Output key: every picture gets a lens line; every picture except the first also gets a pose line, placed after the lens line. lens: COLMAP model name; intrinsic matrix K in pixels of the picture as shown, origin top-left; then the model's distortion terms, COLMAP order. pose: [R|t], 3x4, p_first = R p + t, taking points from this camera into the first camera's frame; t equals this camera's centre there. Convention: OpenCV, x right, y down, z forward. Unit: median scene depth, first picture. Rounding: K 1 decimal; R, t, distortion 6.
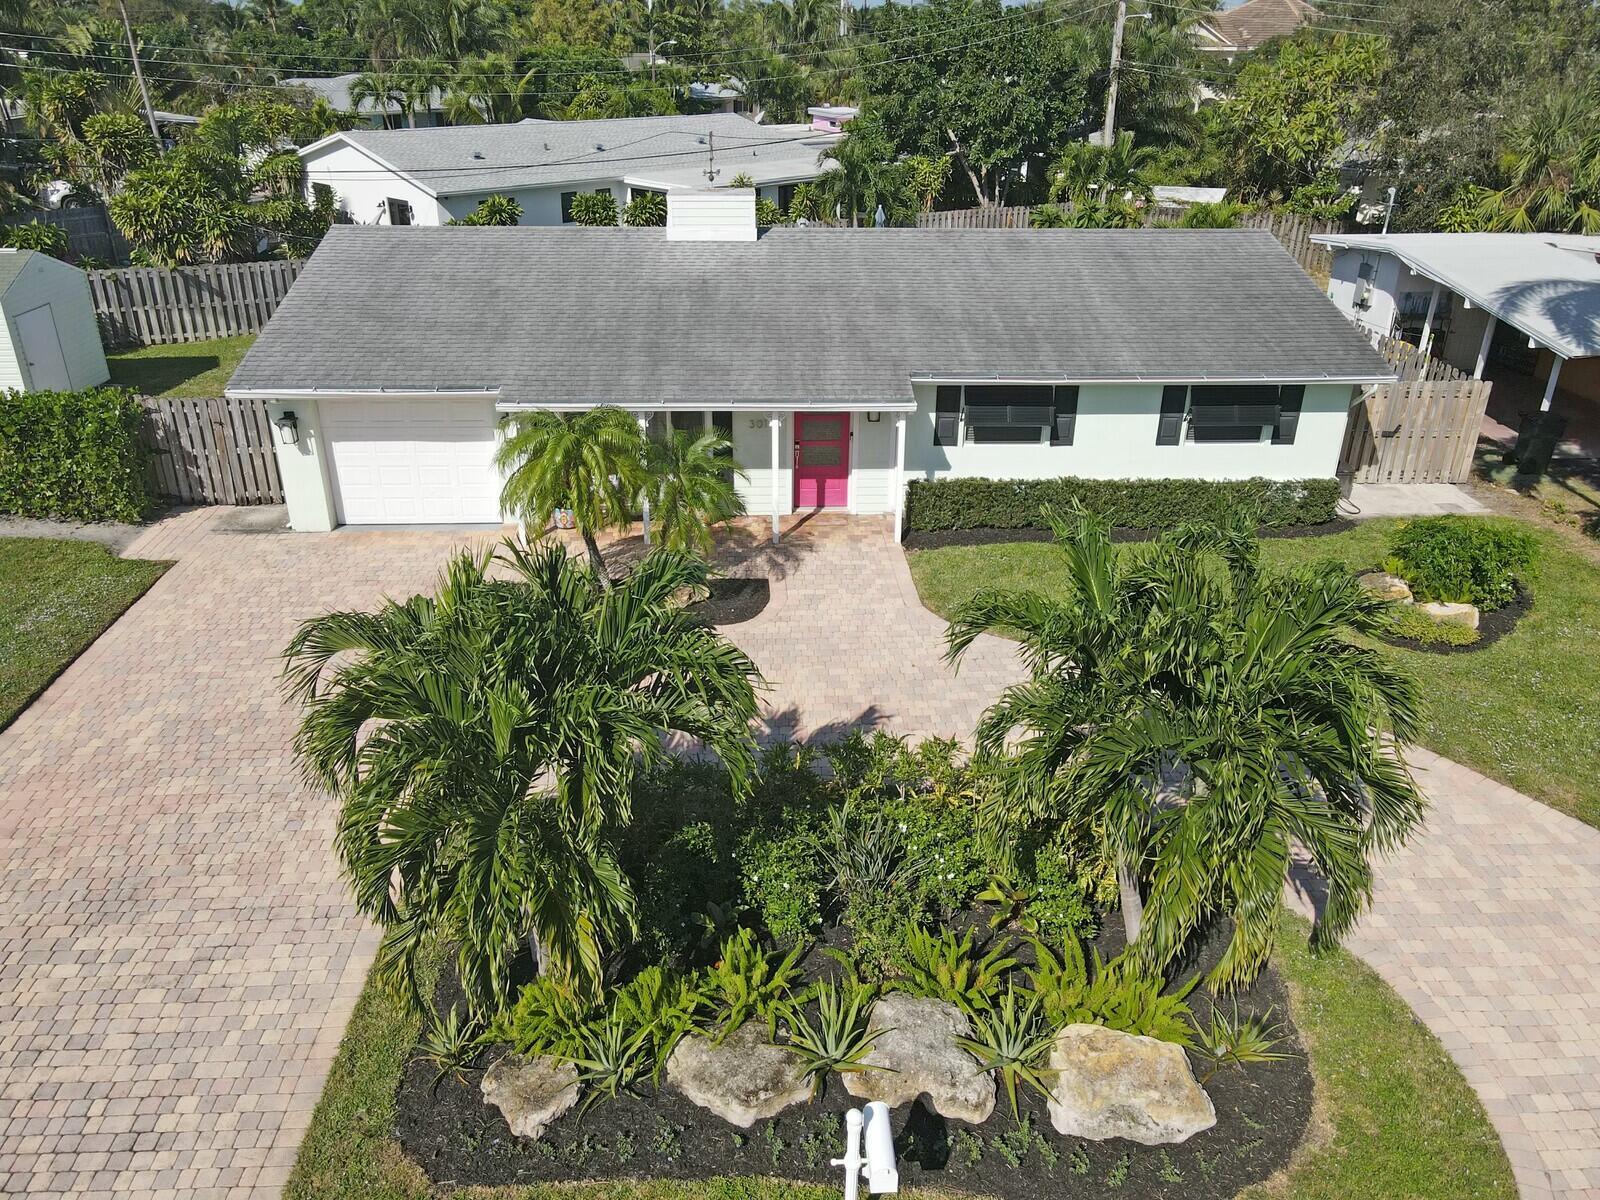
lens RADIAL K [[1190.0, 0, 800.0], [0, 1190.0, 600.0], [0, 0, 1]] dist [0.011023, -0.002016]
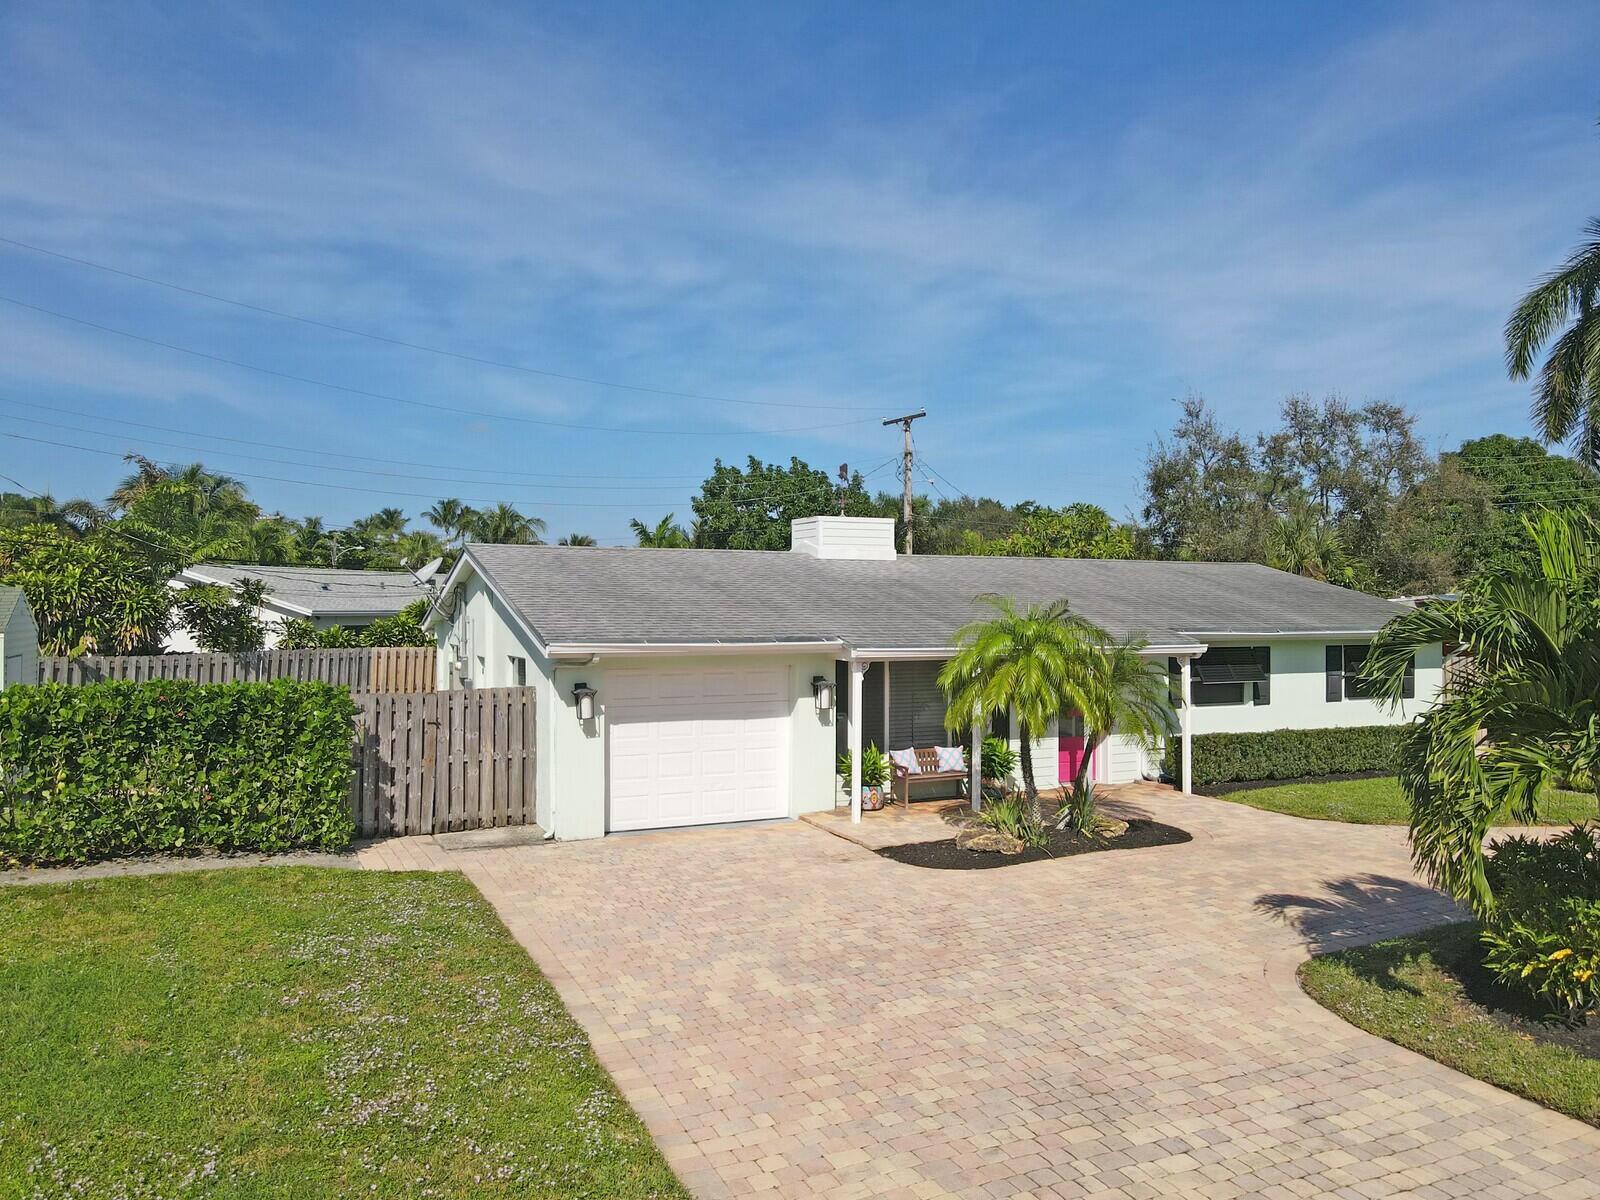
lens RADIAL K [[1190.0, 0, 800.0], [0, 1190.0, 600.0], [0, 0, 1]] dist [0.011023, -0.002016]
pose [[0.920584, -0.004647, 0.390518, -0.578654], [0.174972, 0.898868, -0.401772, 0.142439], [-0.349157, 0.438194, 0.828297, 0.220113]]
